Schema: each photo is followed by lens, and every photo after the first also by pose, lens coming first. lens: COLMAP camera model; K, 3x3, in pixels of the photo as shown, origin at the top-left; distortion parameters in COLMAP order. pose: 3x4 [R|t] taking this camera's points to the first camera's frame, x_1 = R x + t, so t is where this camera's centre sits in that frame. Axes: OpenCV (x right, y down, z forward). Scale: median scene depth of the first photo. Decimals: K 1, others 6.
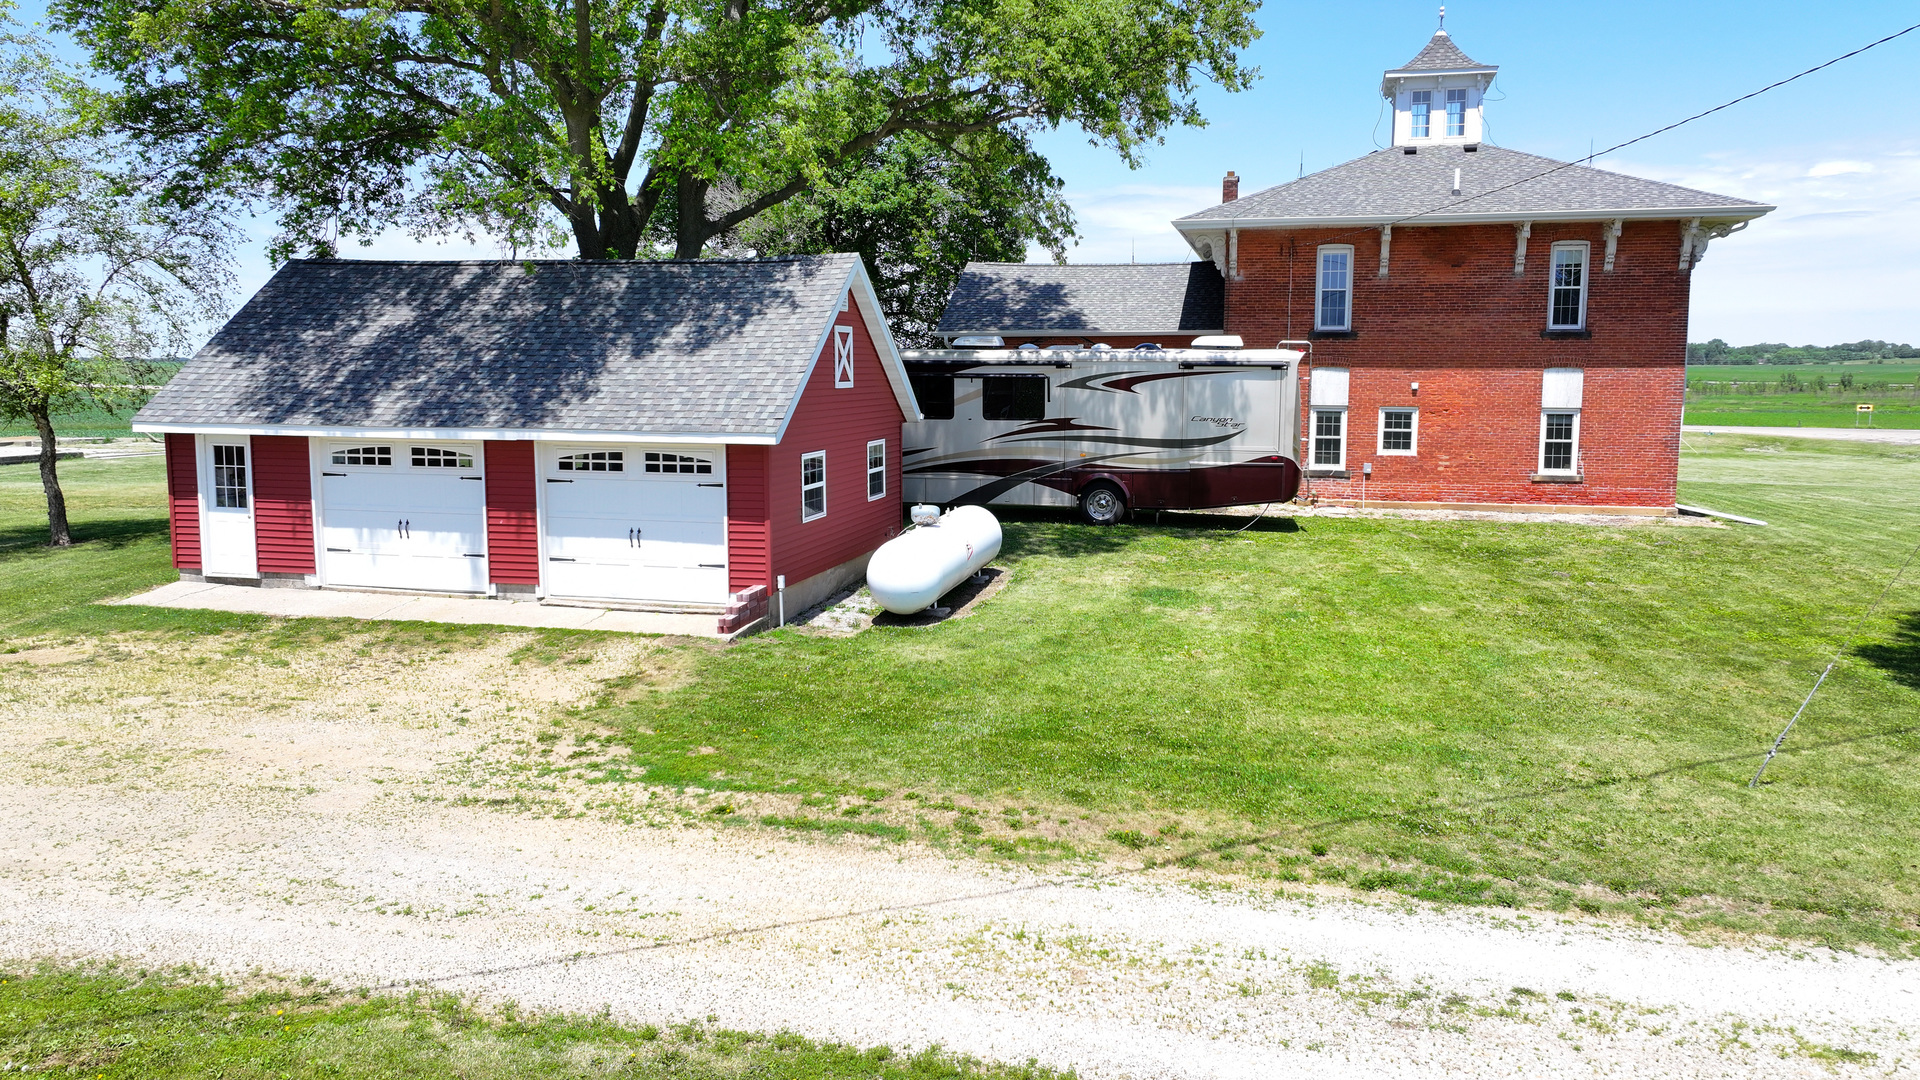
lens RADIAL K [[1336.3, 0, 970.9], [0, 1336.3, 540.7], [0, 0, 1]] dist [0.007938, 0.002299]
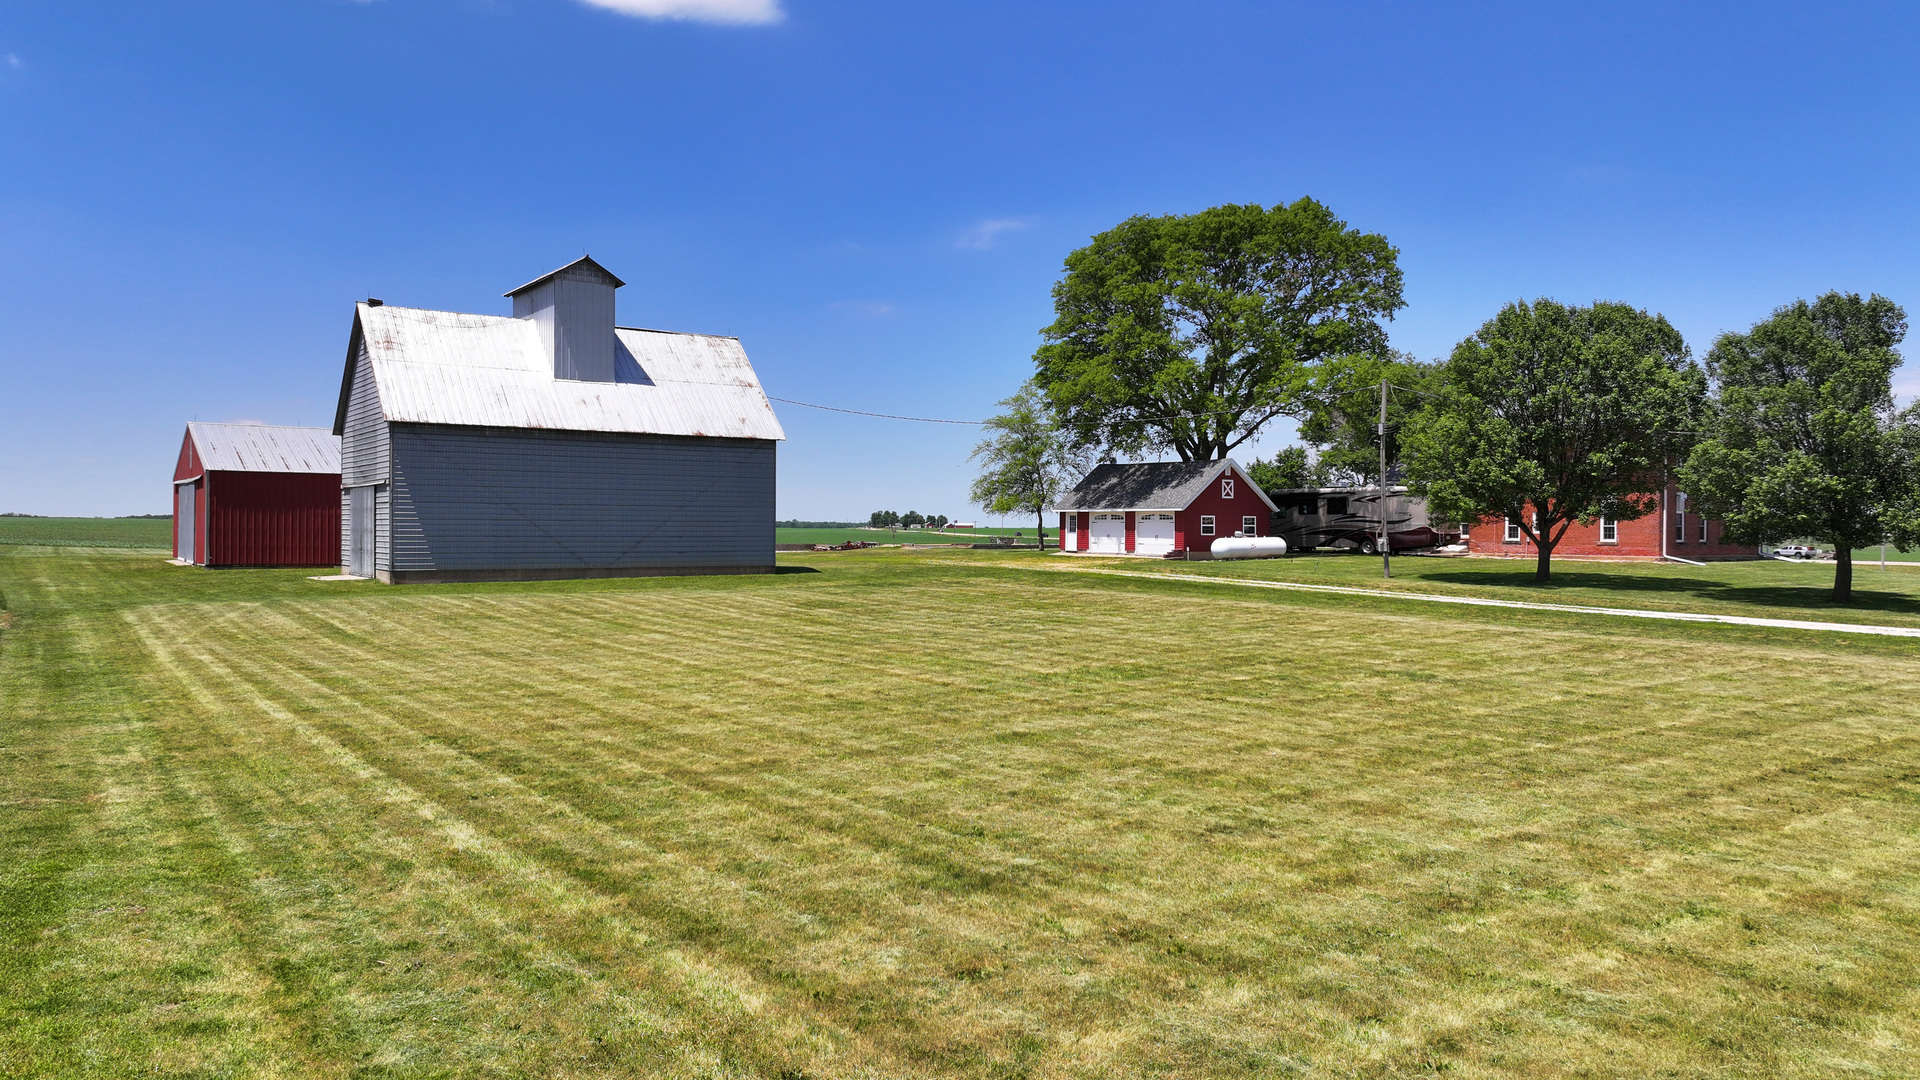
lens RADIAL K [[1336.3, 0, 970.9], [0, 1336.3, 540.7], [0, 0, 1]] dist [0.007938, 0.002299]
pose [[0.774339, 0.004958, -0.632751, 1.578168], [-0.083316, 0.992062, -0.094185, 0.371625], [0.627262, 0.125649, 0.768606, -2.031611]]
